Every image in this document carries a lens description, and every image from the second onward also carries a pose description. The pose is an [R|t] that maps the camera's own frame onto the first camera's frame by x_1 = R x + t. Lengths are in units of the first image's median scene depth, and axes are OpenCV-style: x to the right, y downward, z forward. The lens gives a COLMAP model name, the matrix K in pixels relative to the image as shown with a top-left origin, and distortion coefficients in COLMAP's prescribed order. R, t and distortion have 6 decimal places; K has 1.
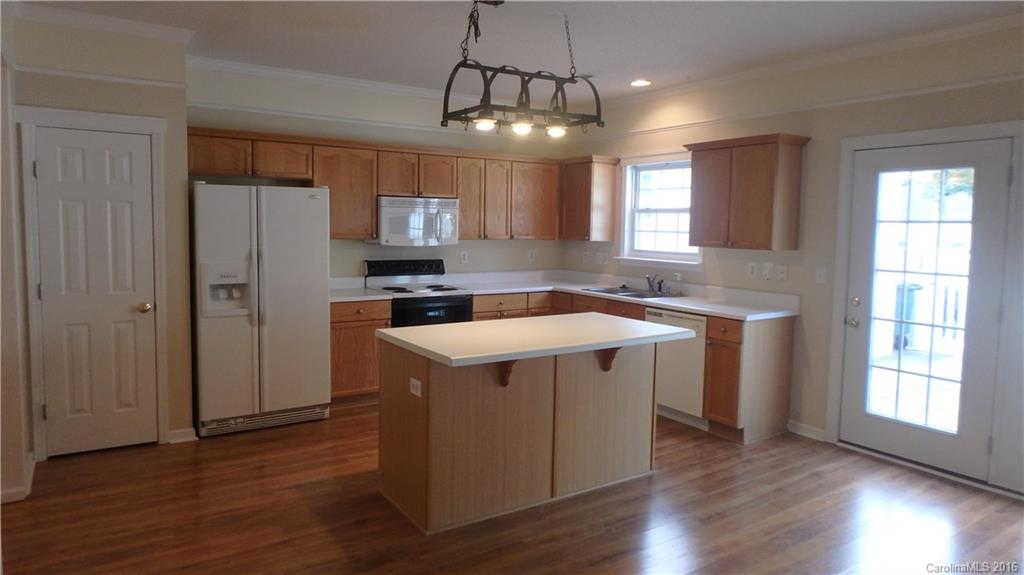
lens RADIAL K [[648.2, 0, 503.8], [0, 648.2, 278.0], [0, 0, 1]] dist [0.005062, 0.005532]
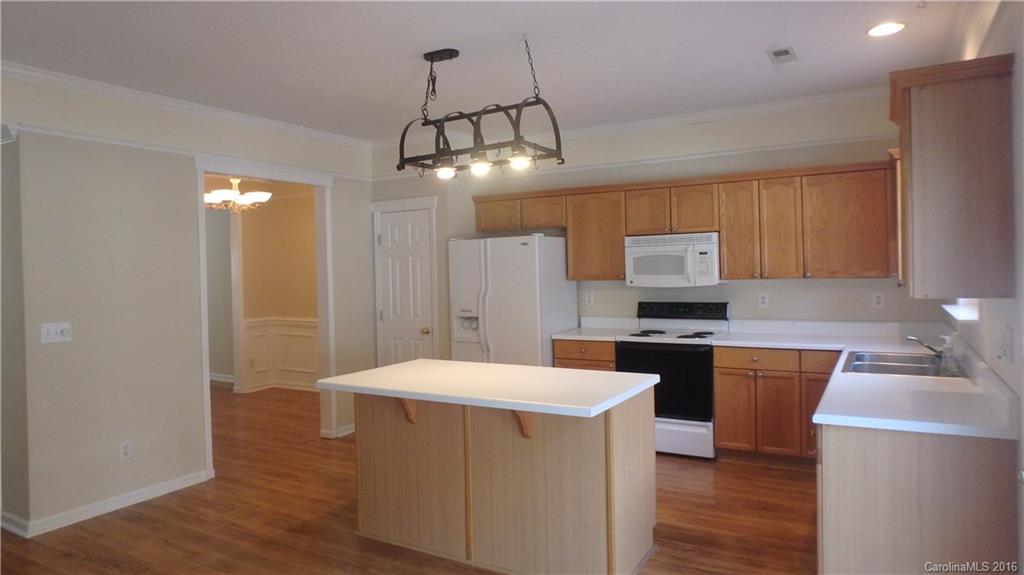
lens RADIAL K [[648.2, 0, 505.7], [0, 648.2, 290.4], [0, 0, 1]] dist [0.005062, 0.005532]
pose [[0.446970, 0.008287, -0.894510, 0.802807], [-0.042975, 0.999001, -0.012219, -0.032668], [0.893516, 0.043903, 0.446880, 0.531891]]
